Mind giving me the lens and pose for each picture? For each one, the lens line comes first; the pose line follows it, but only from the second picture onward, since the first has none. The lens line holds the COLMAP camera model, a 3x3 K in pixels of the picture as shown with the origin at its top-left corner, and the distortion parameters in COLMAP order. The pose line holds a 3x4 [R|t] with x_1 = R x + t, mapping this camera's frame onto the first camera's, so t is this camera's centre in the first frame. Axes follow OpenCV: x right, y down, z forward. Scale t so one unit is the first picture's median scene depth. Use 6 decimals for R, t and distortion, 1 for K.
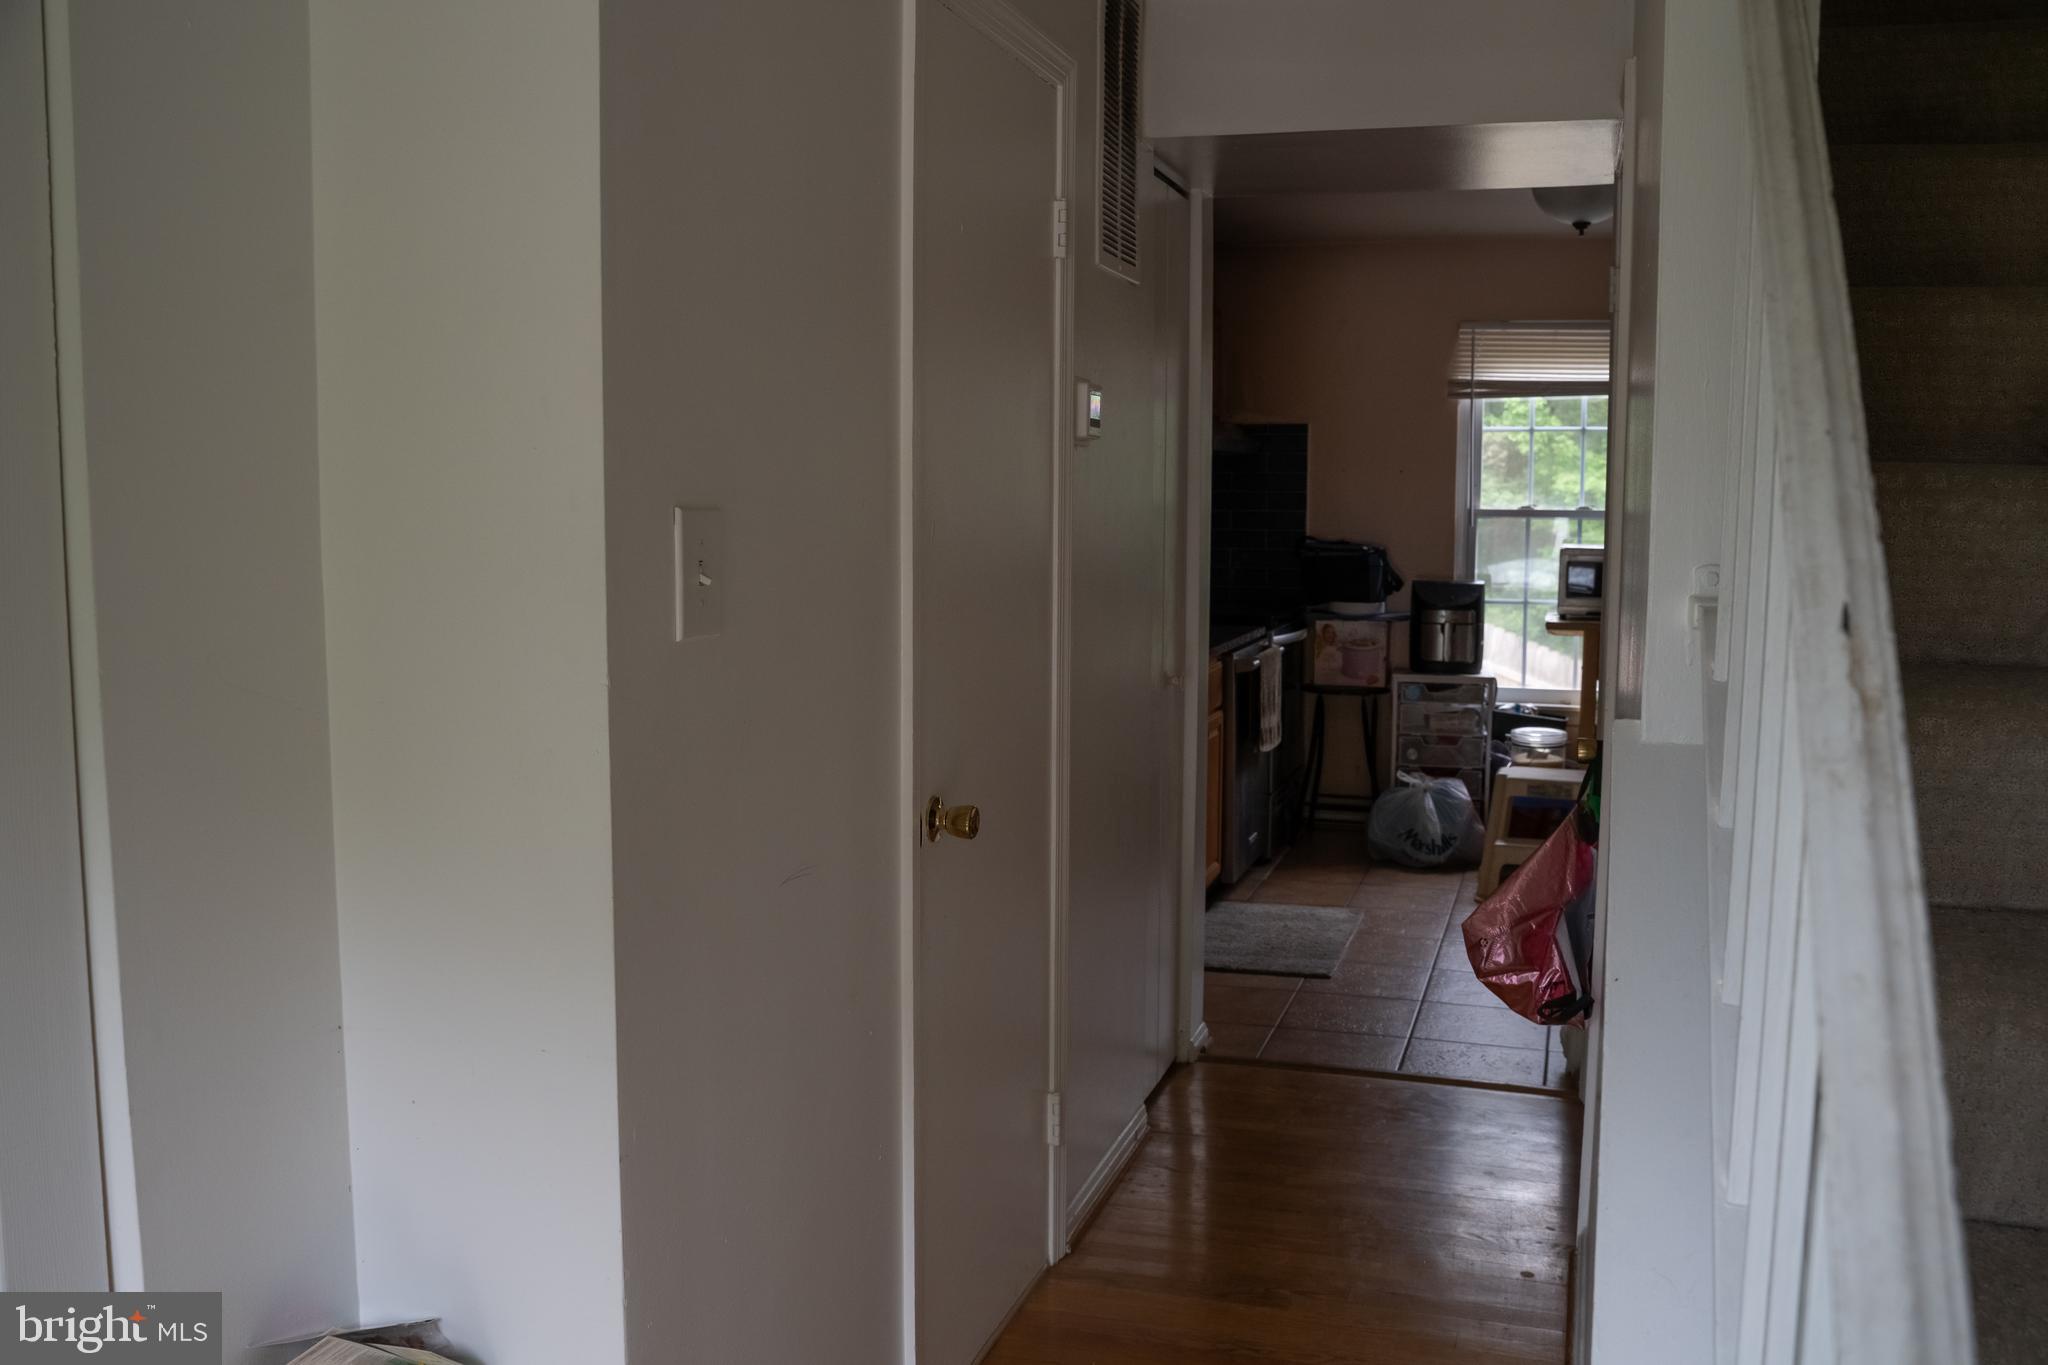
lens RADIAL K [[1708.9, 0, 1024.0], [0, 1708.9, 682.5], [0, 0, 1]] dist [-0.117348, 0.092744]
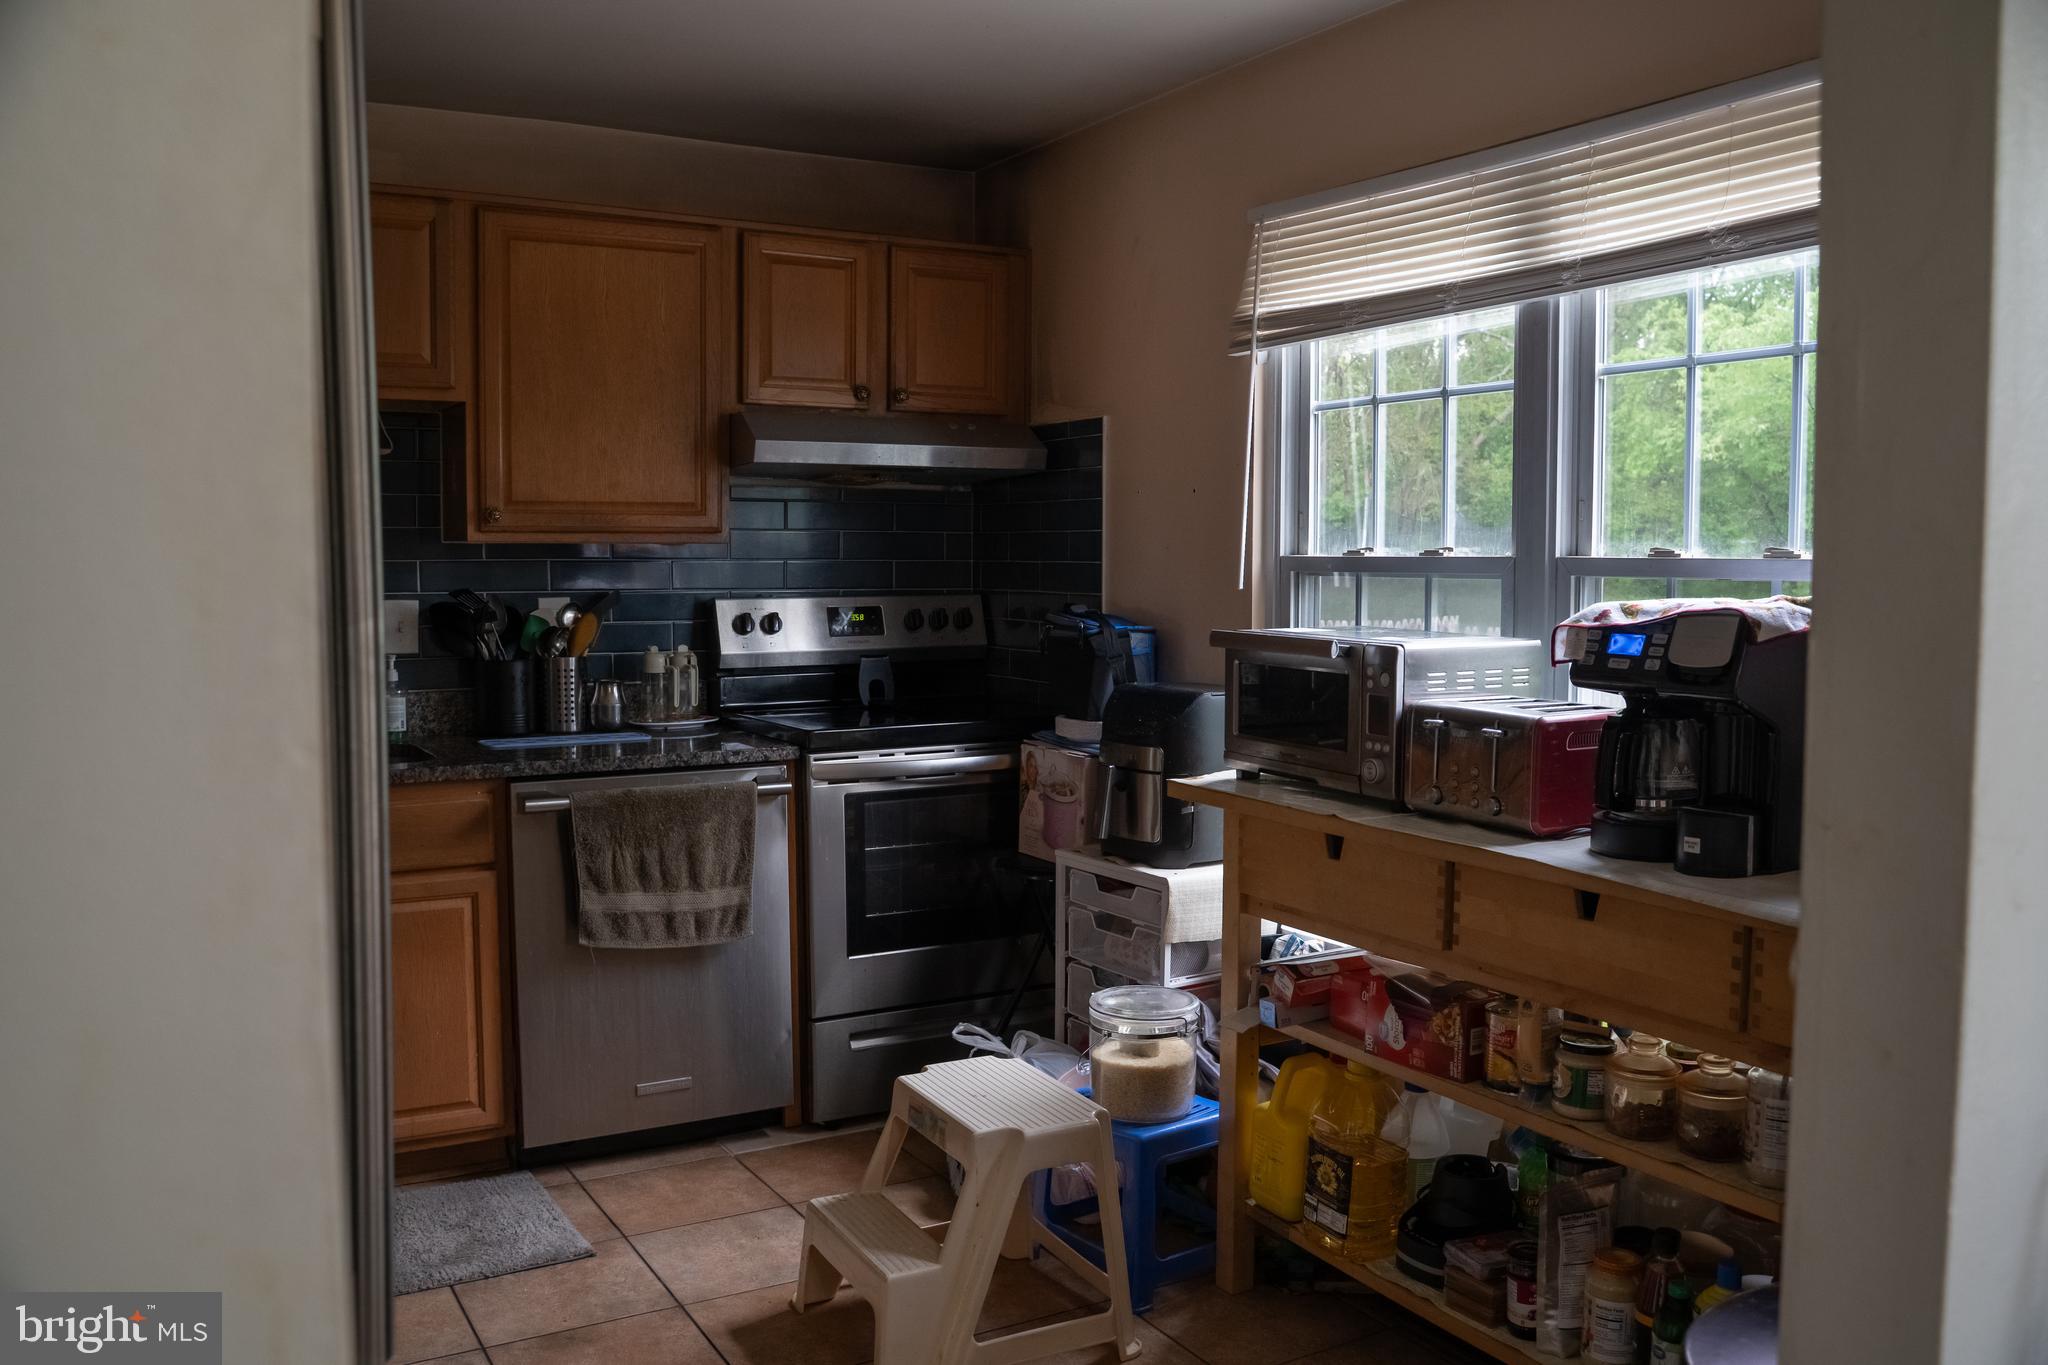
lens RADIAL K [[1691.1, 0, 1024.0], [0, 1691.1, 682.5], [0, 0, 1]] dist [-0.121145, 0.103046]
pose [[0.734918, 0.048233, -0.676439, 0.574010], [-0.075565, 0.997080, -0.011002, -0.052022], [0.673933, 0.059201, 0.736416, 0.567748]]
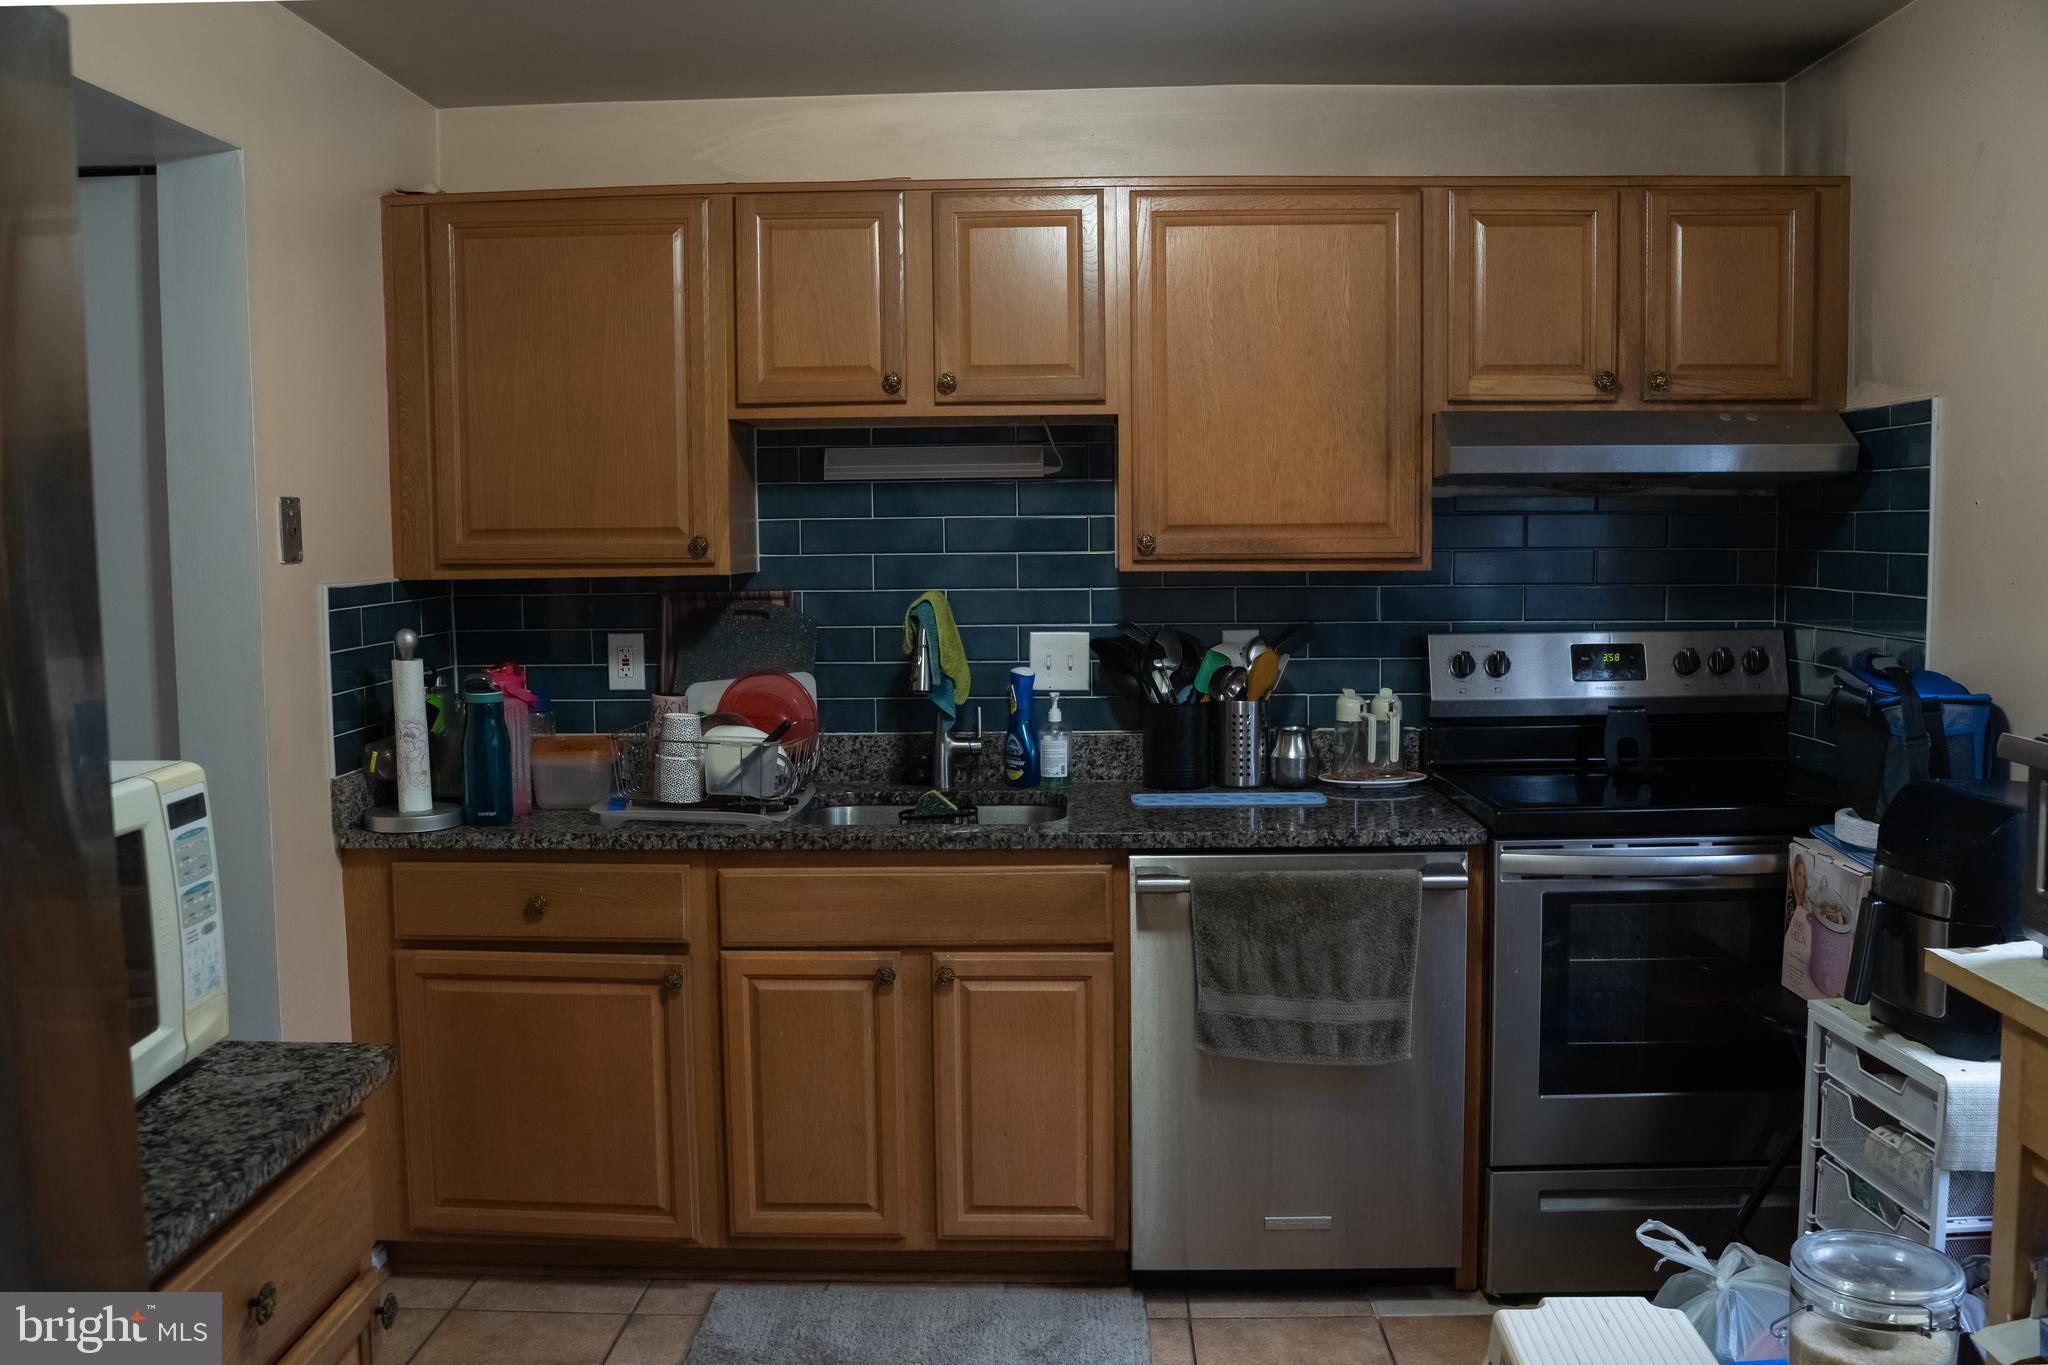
lens RADIAL K [[1708.9, 0, 1024.0], [0, 1708.9, 682.5], [0, 0, 1]] dist [-0.117348, 0.092744]
pose [[0.273584, 0.076619, -0.958792, 0.536968], [-0.095387, 0.994070, 0.052220, -0.082732], [0.957107, 0.077169, 0.279270, 0.686207]]
